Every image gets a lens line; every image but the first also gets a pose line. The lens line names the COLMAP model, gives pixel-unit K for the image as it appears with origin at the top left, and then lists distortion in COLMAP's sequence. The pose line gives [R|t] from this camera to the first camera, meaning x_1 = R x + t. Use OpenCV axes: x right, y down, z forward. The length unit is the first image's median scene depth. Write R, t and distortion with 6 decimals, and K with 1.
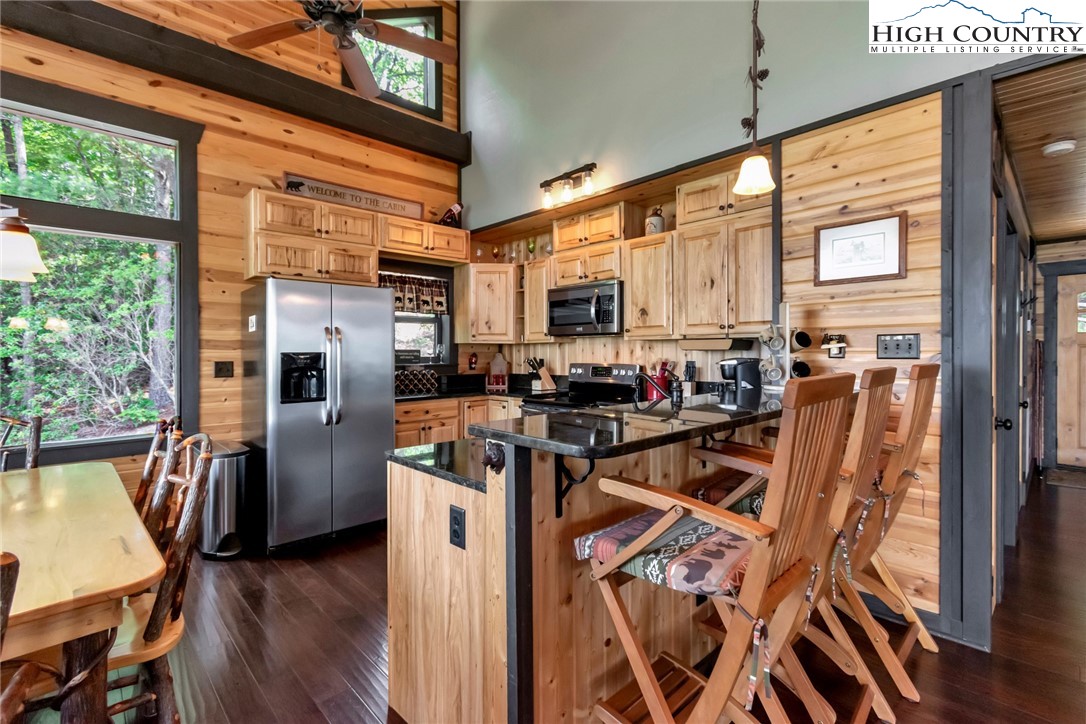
lens RADIAL K [[488.9, 0, 547.6], [0, 488.9, 357.9], [0, 0, 1]] dist [0.001641, 0.000258]
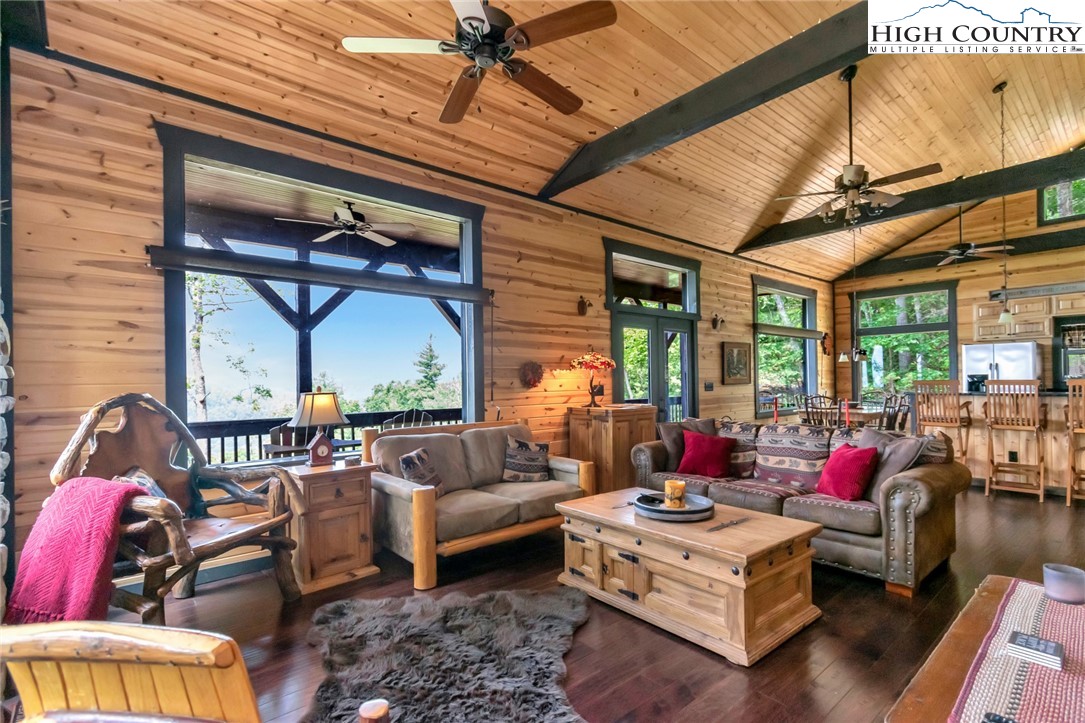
lens RADIAL K [[488.3, 0, 559.3], [0, 488.3, 381.1], [0, 0, 1]] dist [0.002005, -0.000185]
pose [[-0.046303, 0.002884, -0.998923, 1.557683], [-0.001373, 0.999995, 0.002951, 0.011753], [0.998926, 0.001509, -0.046299, -0.725623]]
